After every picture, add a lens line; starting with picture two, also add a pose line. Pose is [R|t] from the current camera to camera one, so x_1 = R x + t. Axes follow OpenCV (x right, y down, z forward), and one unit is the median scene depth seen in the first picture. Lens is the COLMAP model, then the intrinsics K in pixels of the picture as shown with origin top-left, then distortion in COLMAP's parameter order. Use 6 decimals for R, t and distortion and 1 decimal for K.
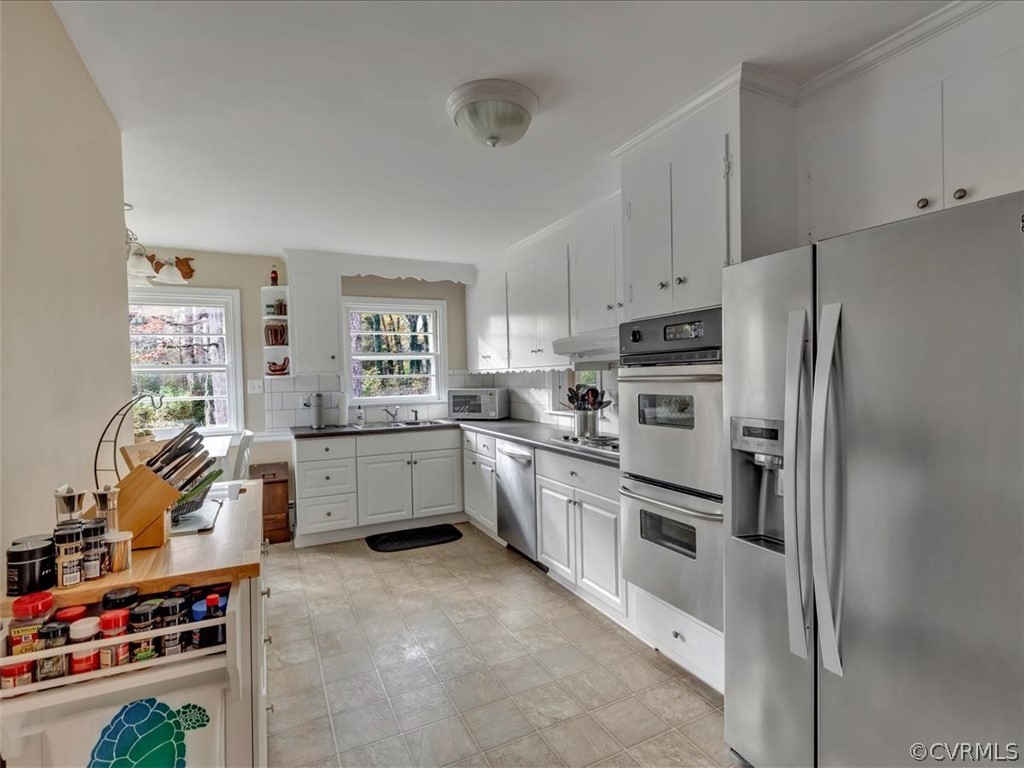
lens RADIAL K [[511.8, 0, 512.0], [0, 511.8, 384.0], [0, 0, 1]] dist [0.000367, 0.000026]
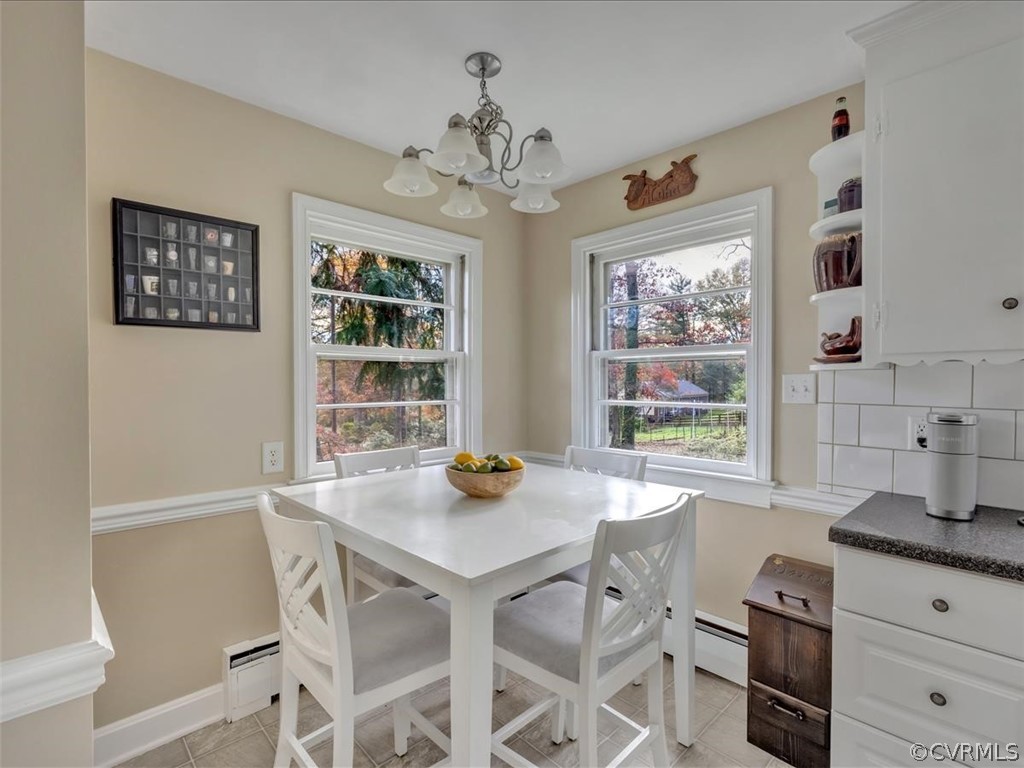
lens RADIAL K [[500.1, 0, 512.8], [0, 500.1, 393.0], [0, 0, 1]] dist [-0.000526, -0.000304]
pose [[0.306730, 0.040425, -0.950938, -0.153916], [-0.016770, 0.999172, 0.037066, -0.003499], [0.951649, 0.004578, 0.307154, 0.628336]]
